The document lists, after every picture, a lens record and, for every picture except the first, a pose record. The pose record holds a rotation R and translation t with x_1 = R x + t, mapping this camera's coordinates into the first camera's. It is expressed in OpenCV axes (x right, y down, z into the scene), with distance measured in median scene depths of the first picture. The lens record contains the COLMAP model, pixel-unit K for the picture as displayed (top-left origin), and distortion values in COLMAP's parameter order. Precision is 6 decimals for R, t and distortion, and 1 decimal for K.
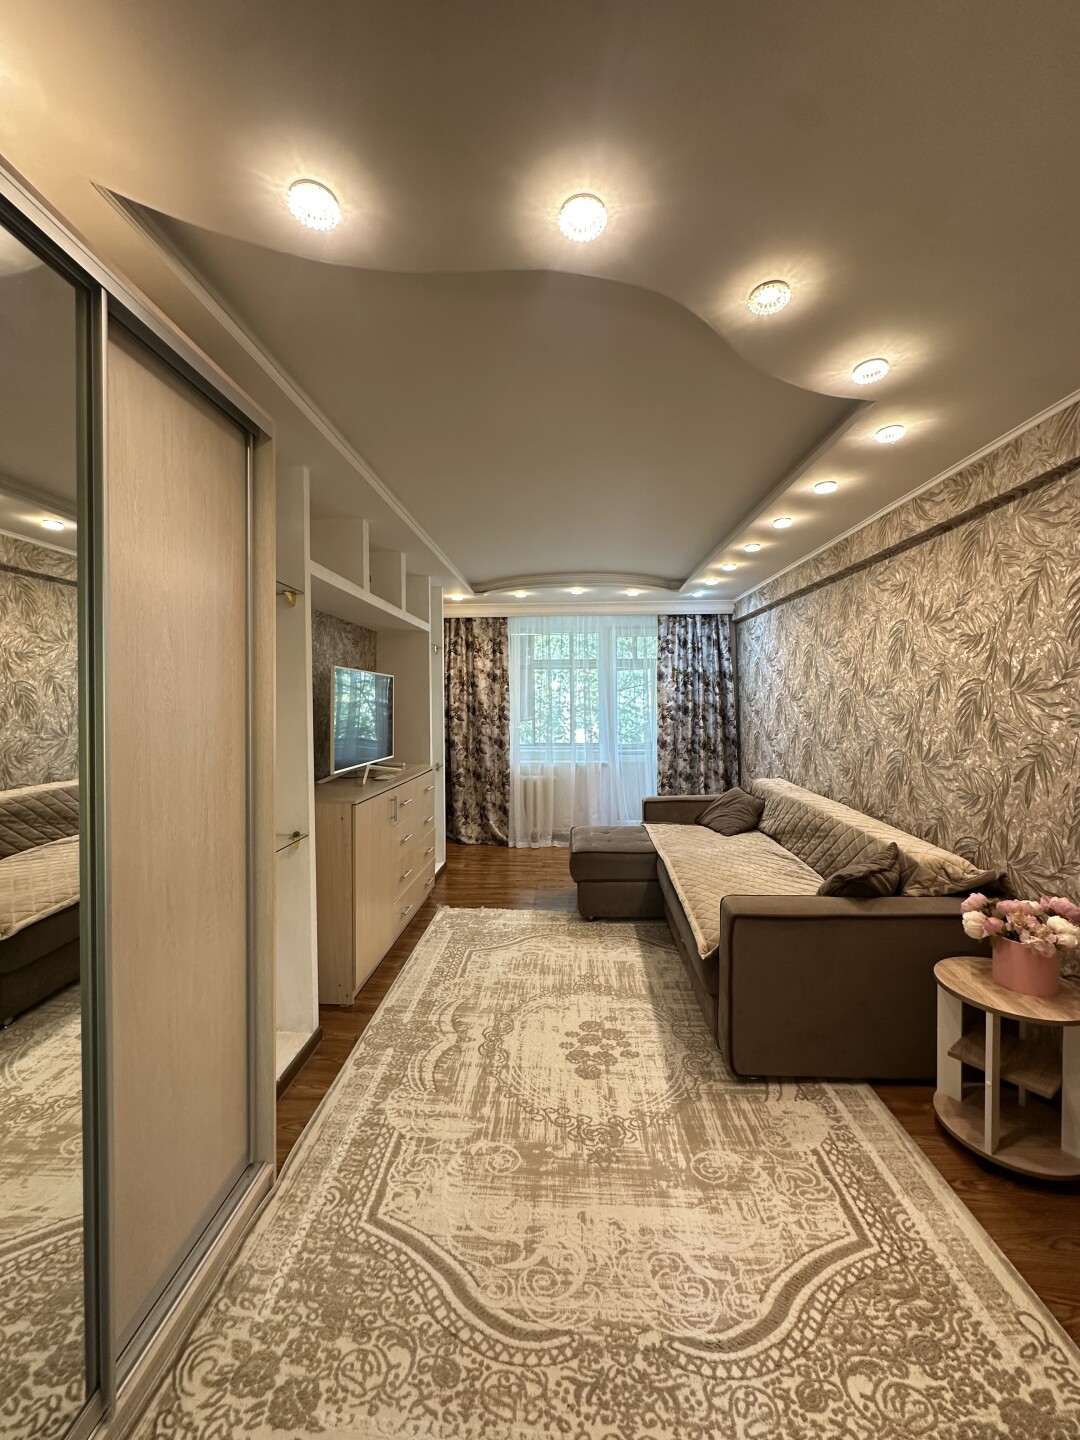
lens RADIAL K [[573.9, 0, 538.1], [0, 573.9, 716.6], [0, 0, 1]] dist [-0.005347, 0.001136]
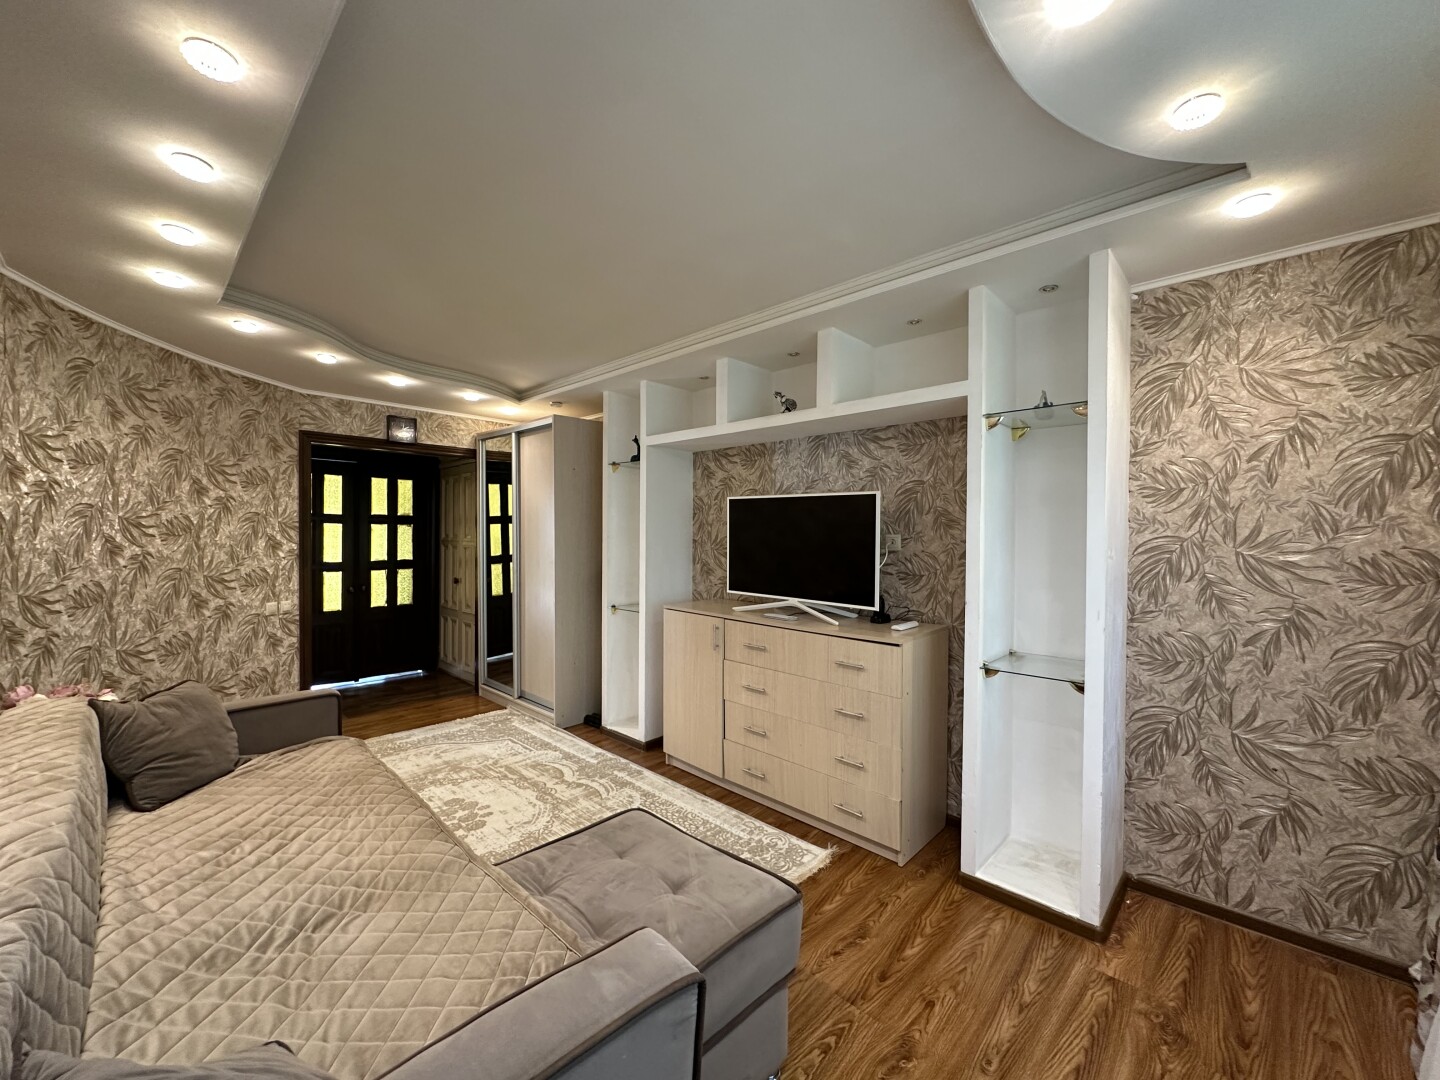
lens RADIAL K [[573.9, 0, 718.2], [0, 573.9, 538.1], [0, 0, 1]] dist [-0.005347, 0.001136]
pose [[-0.654103, 0.005775, -0.756383, 0.567145], [-0.026758, 0.999168, 0.030768, -0.045817], [0.755932, 0.040365, -0.653405, 1.894465]]
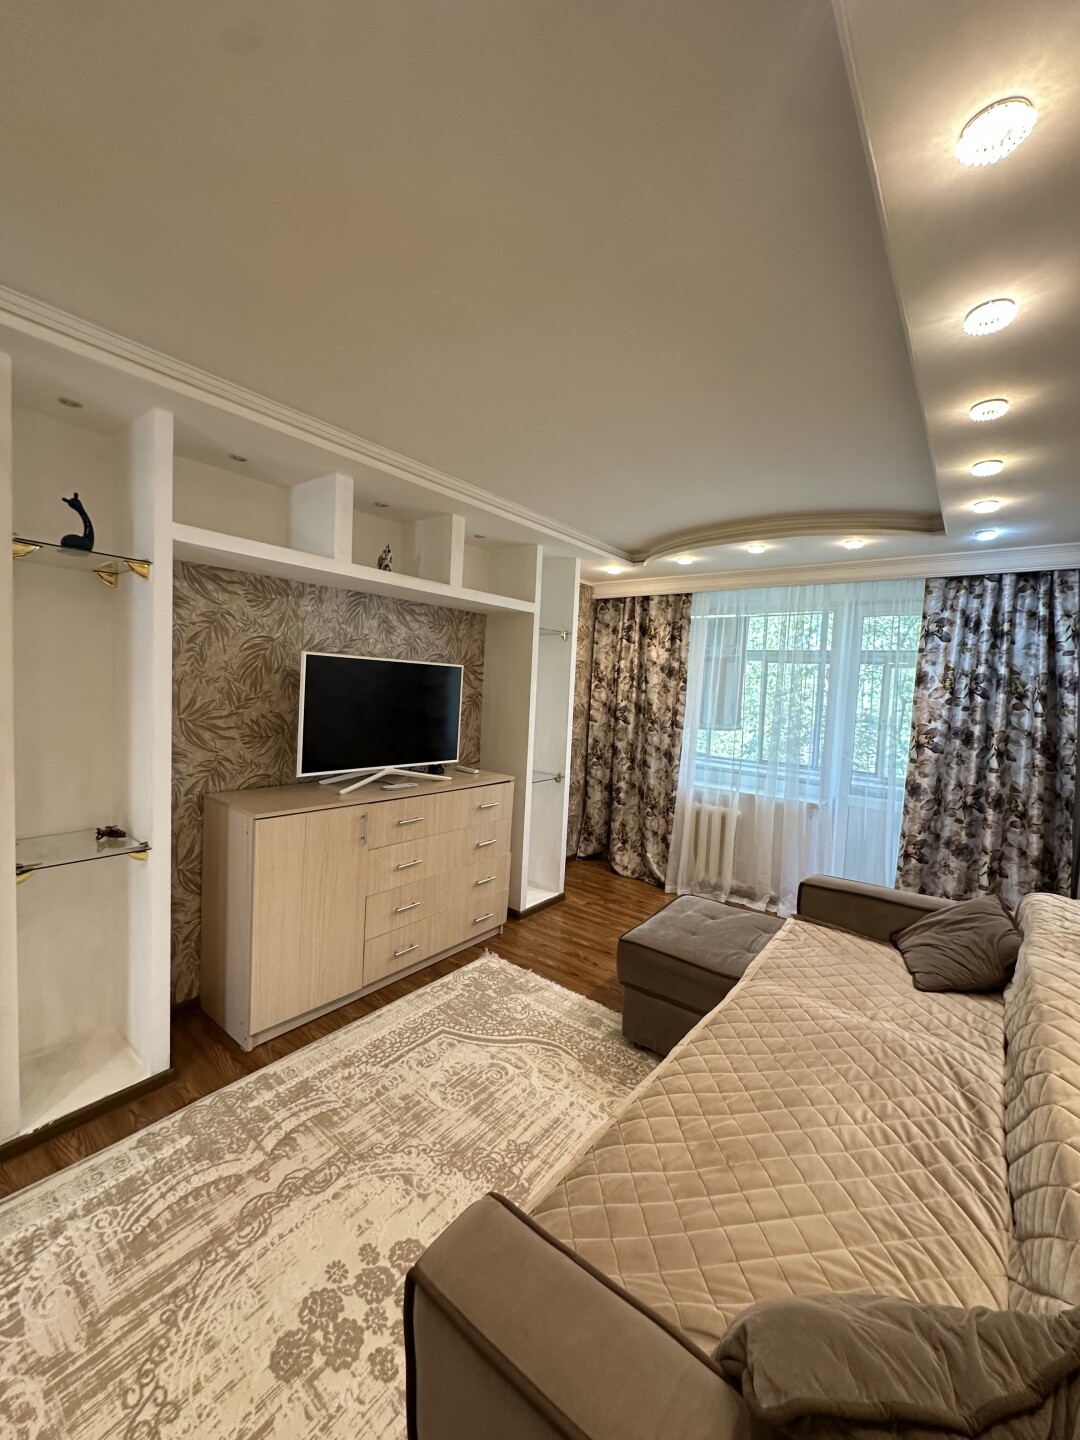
lens RADIAL K [[573.9, 0, 540.3], [0, 573.9, 717.4], [0, 0, 1]] dist [-0.005347, 0.001136]
pose [[0.820923, 0.077663, -0.565733, 0.467091], [-0.067424, 0.996961, 0.039022, -0.052066], [0.567044, 0.006110, 0.823665, 0.540511]]
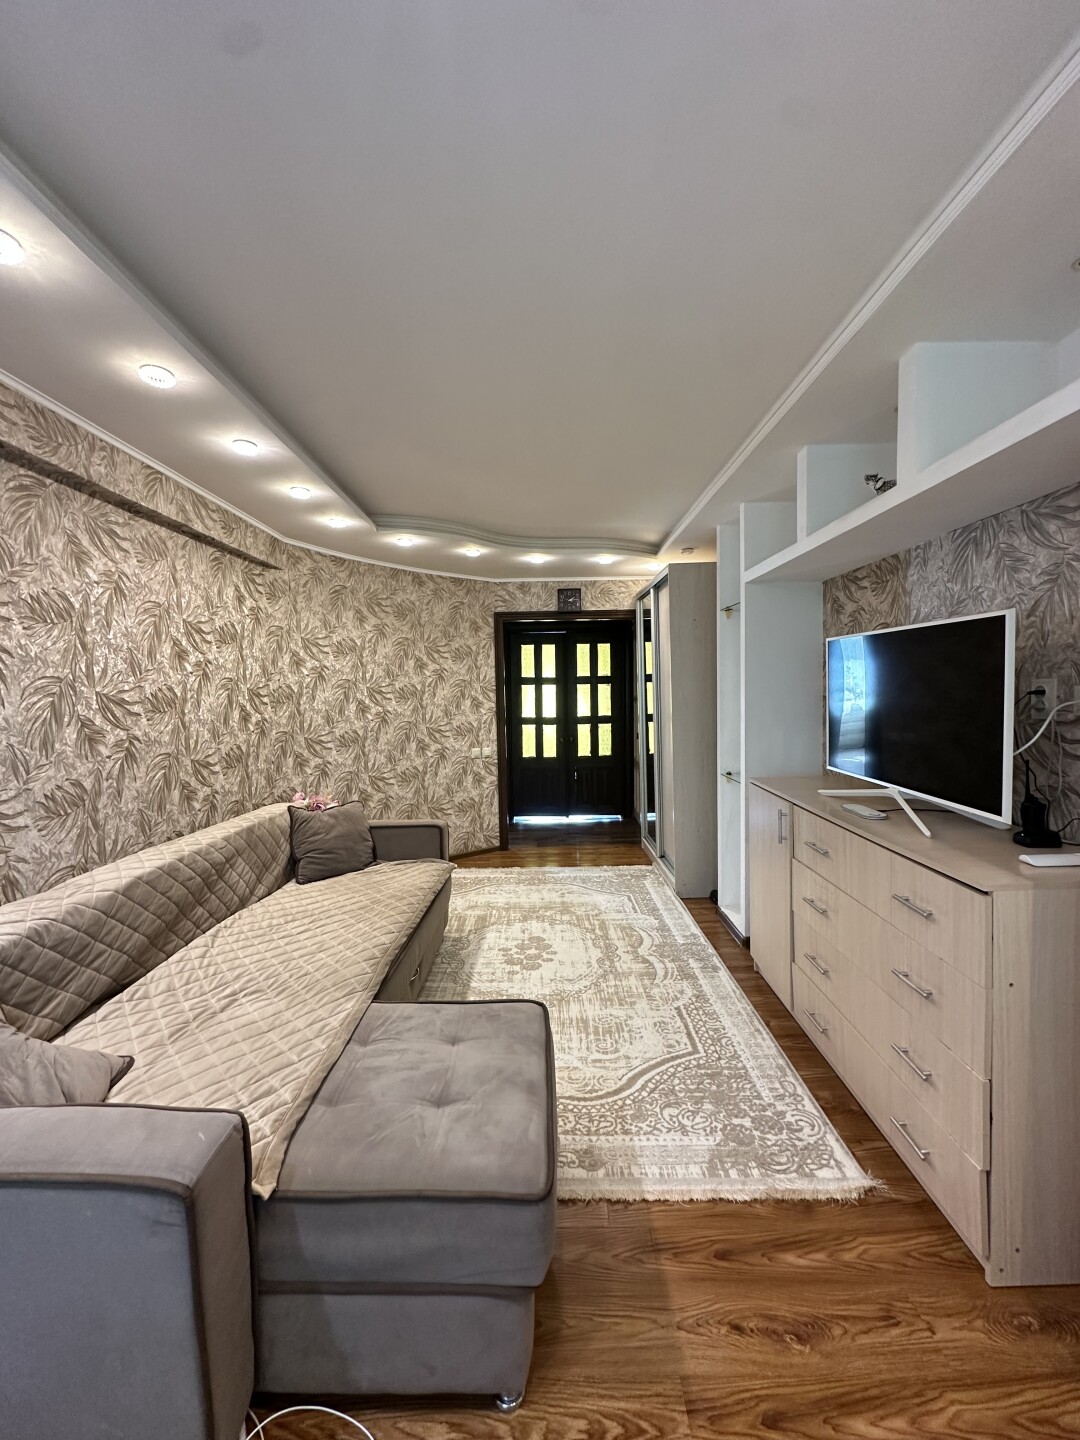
lens RADIAL K [[573.9, 0, 542.4], [0, 573.9, 718.2], [0, 0, 1]] dist [-0.005347, 0.001136]
pose [[-0.998230, 0.025493, -0.053722, 0.112048], [0.021155, 0.996585, 0.079823, -0.053340], [0.055573, 0.078545, -0.995360, 1.980538]]
